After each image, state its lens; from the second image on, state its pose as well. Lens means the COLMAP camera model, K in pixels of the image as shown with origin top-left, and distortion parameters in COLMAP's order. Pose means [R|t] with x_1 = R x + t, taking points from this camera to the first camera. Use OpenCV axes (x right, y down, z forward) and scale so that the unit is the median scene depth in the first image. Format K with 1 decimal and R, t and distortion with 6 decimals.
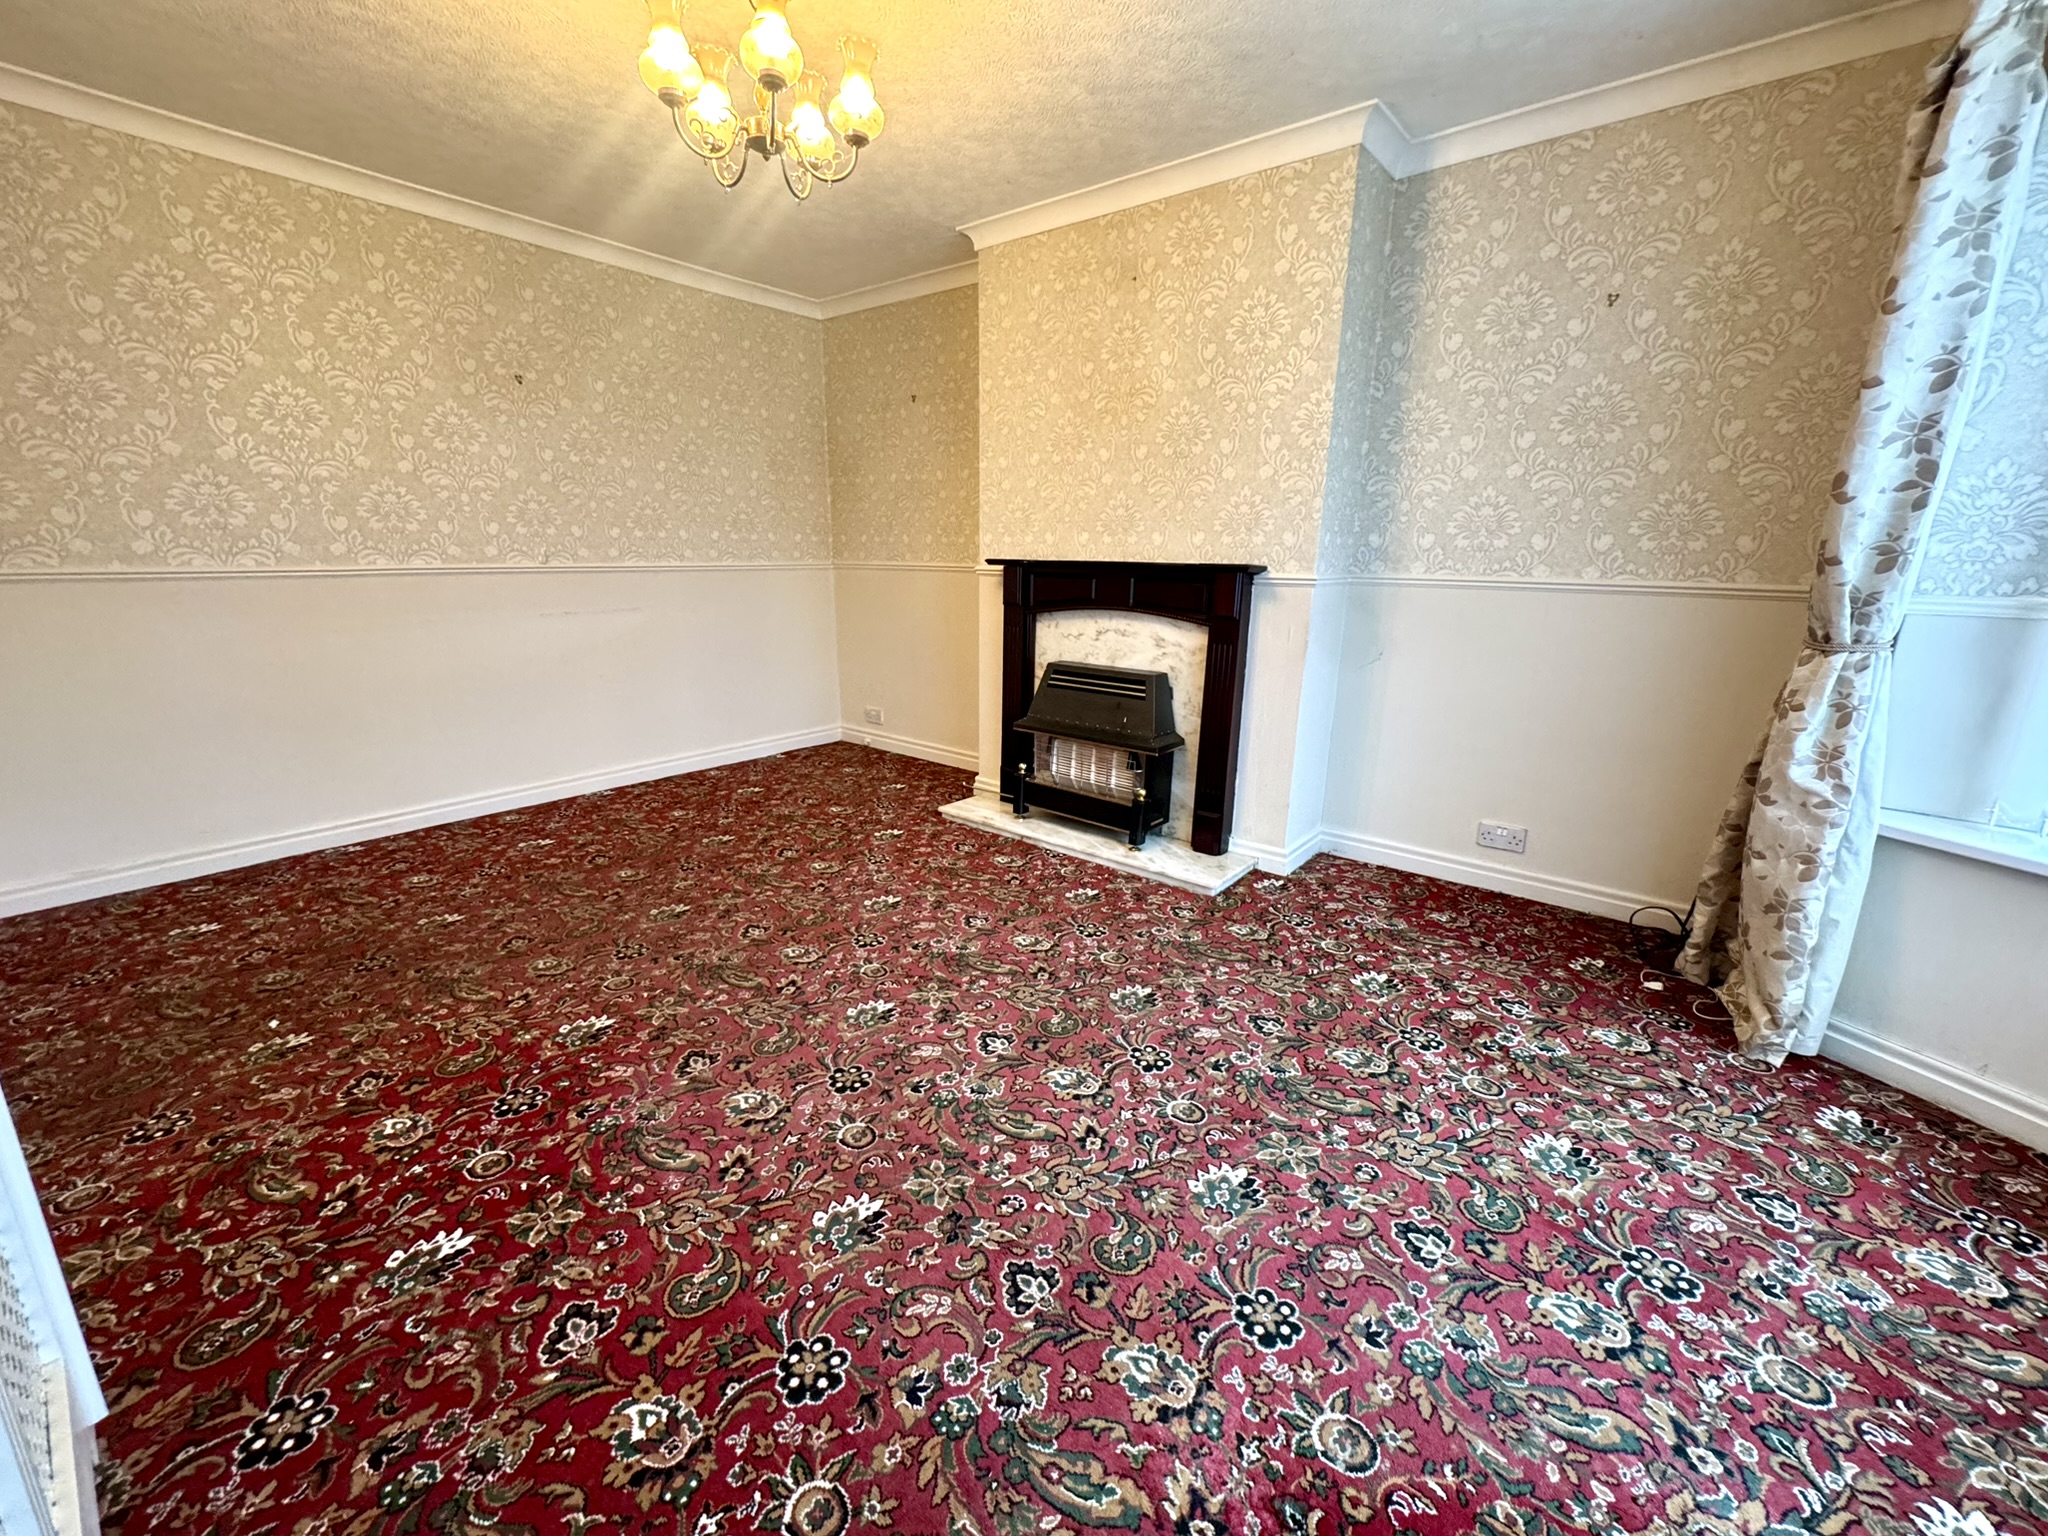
lens RADIAL K [[843.6, 0, 1029.9], [0, 843.6, 767.8], [0, 0, 1]] dist [-0.003393, -0.000401]
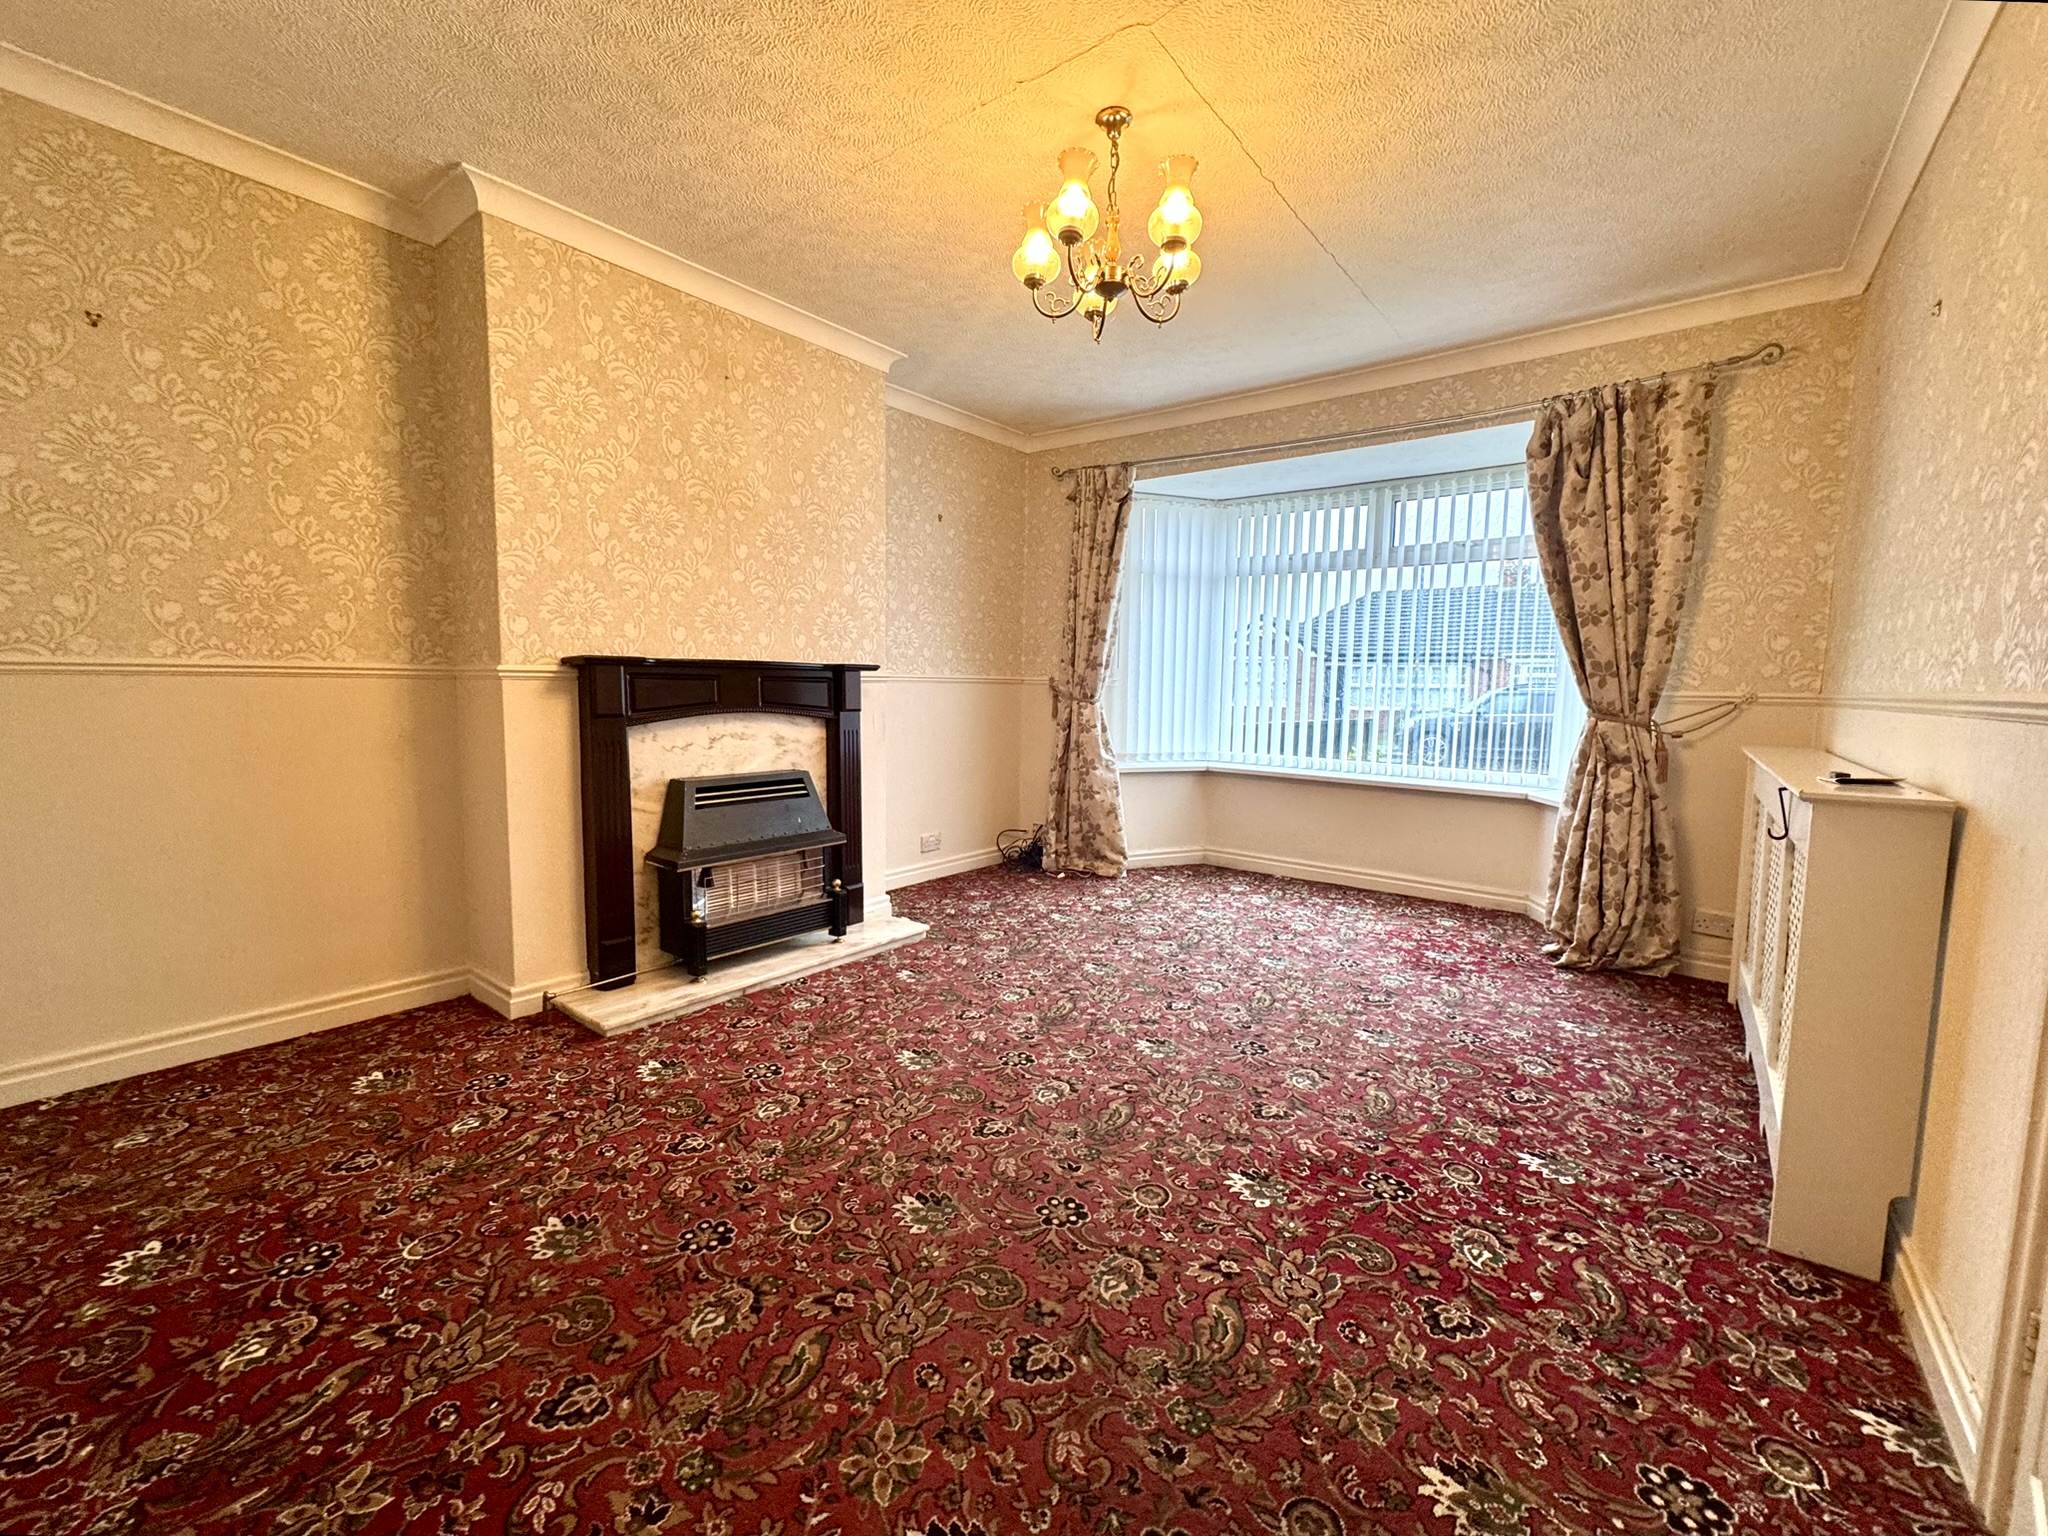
lens RADIAL K [[843.6, 0, 1031.6], [0, 843.6, 763.6], [0, 0, 1]] dist [-0.003393, -0.000401]
pose [[-0.024825, -0.107620, 0.993882, -1.024446], [0.235261, 0.965637, 0.110438, -0.196609], [-0.971615, 0.236564, 0.001347, 0.862877]]
